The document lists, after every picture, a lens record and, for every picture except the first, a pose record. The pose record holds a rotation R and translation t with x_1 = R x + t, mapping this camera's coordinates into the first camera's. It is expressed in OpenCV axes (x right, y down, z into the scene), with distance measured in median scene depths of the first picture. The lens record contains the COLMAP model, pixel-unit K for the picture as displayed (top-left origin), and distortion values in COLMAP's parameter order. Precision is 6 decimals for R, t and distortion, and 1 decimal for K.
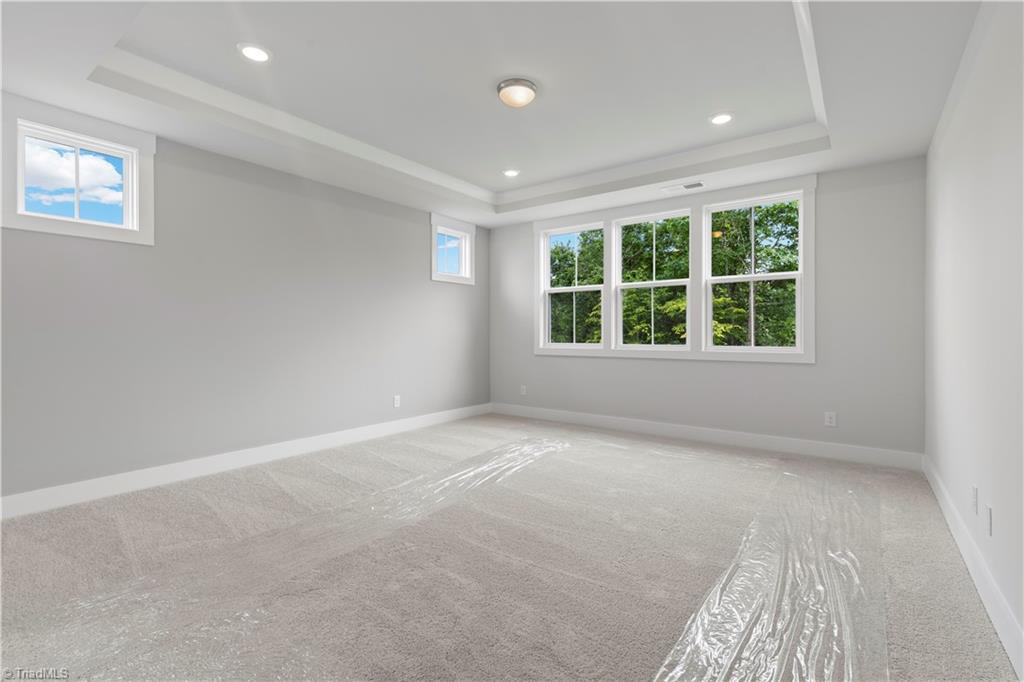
lens RADIAL K [[464.8, 0, 515.7], [0, 464.8, 334.6], [0, 0, 1]] dist [0.002801, 0.000191]
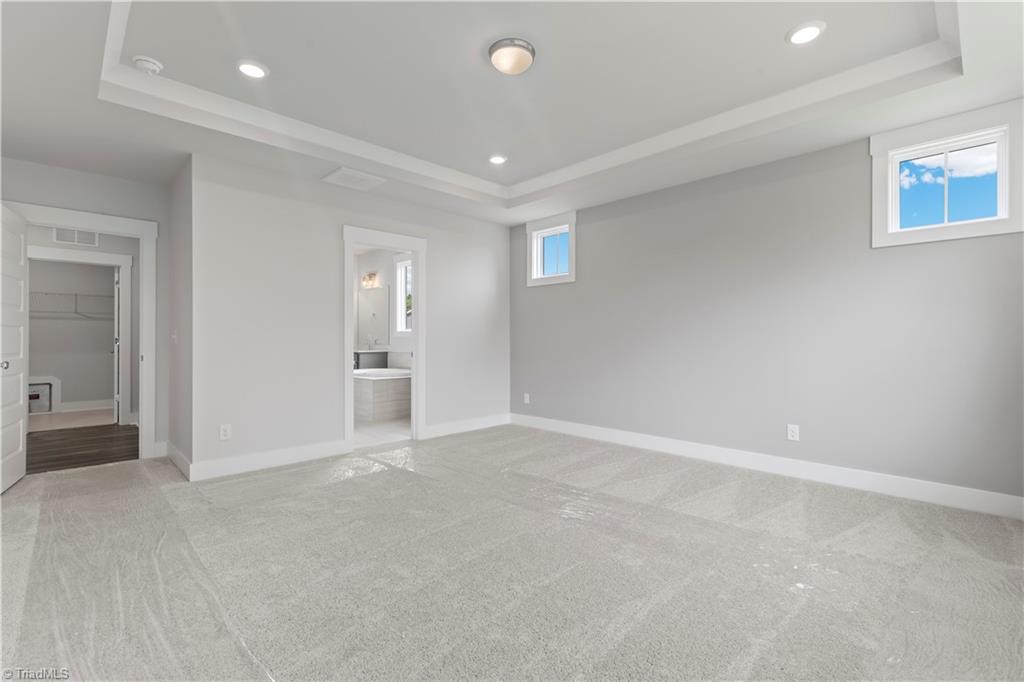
lens RADIAL K [[464.8, 0, 516.0], [0, 464.8, 341.1], [0, 0, 1]] dist [0.002801, 0.000191]
pose [[-0.170382, 0.007100, -0.985352, 0.653312], [-0.004778, 0.999956, 0.008031, -0.002515], [0.985366, 0.006077, -0.170341, 0.878604]]
